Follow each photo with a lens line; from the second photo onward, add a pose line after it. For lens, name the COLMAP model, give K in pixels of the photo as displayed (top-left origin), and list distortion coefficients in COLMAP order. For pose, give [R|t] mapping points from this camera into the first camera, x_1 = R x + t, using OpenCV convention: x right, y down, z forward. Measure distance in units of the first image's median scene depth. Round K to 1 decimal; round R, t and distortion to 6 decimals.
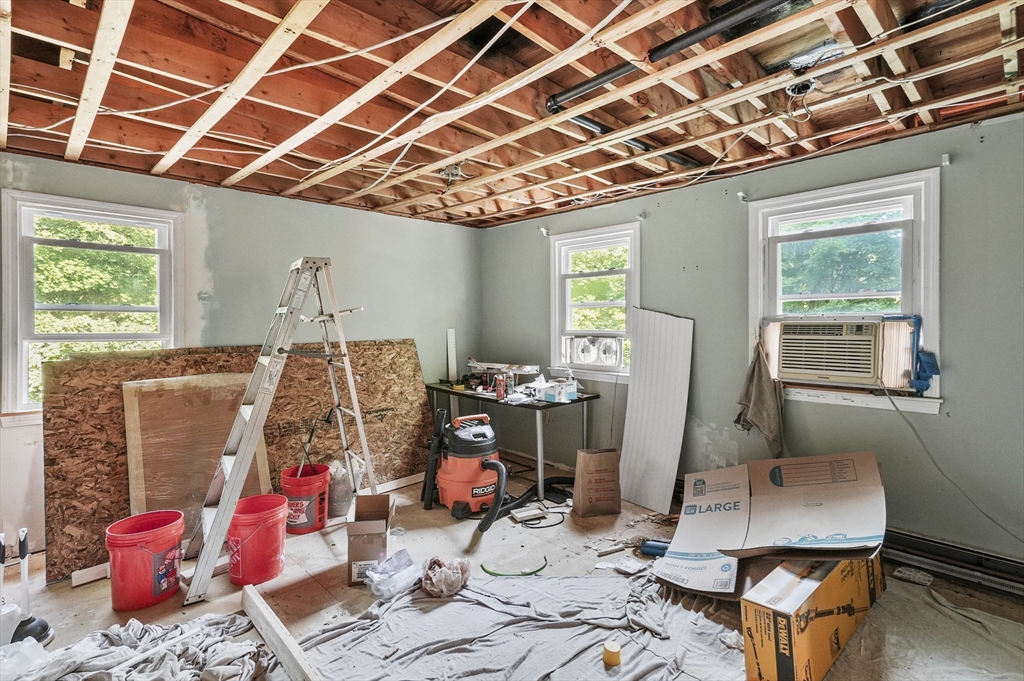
lens RADIAL K [[494.3, 0, 507.9], [0, 494.3, 322.6], [0, 0, 1]] dist [0.012989, 0.005979]
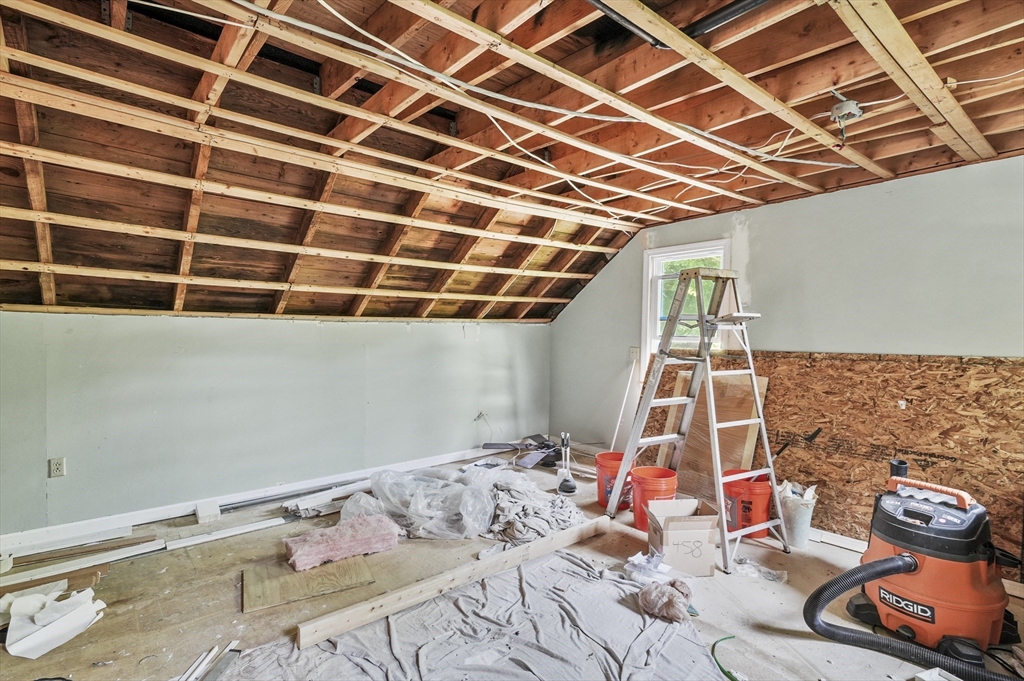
lens RADIAL K [[494.3, 0, 511.7], [0, 494.3, 338.3], [0, 0, 1]] dist [0.012989, 0.005979]
pose [[-0.064419, 0.018489, -0.997752, 0.586114], [-0.005041, 0.999810, 0.018853, 0.002337], [0.997910, 0.006244, -0.064314, 0.549447]]
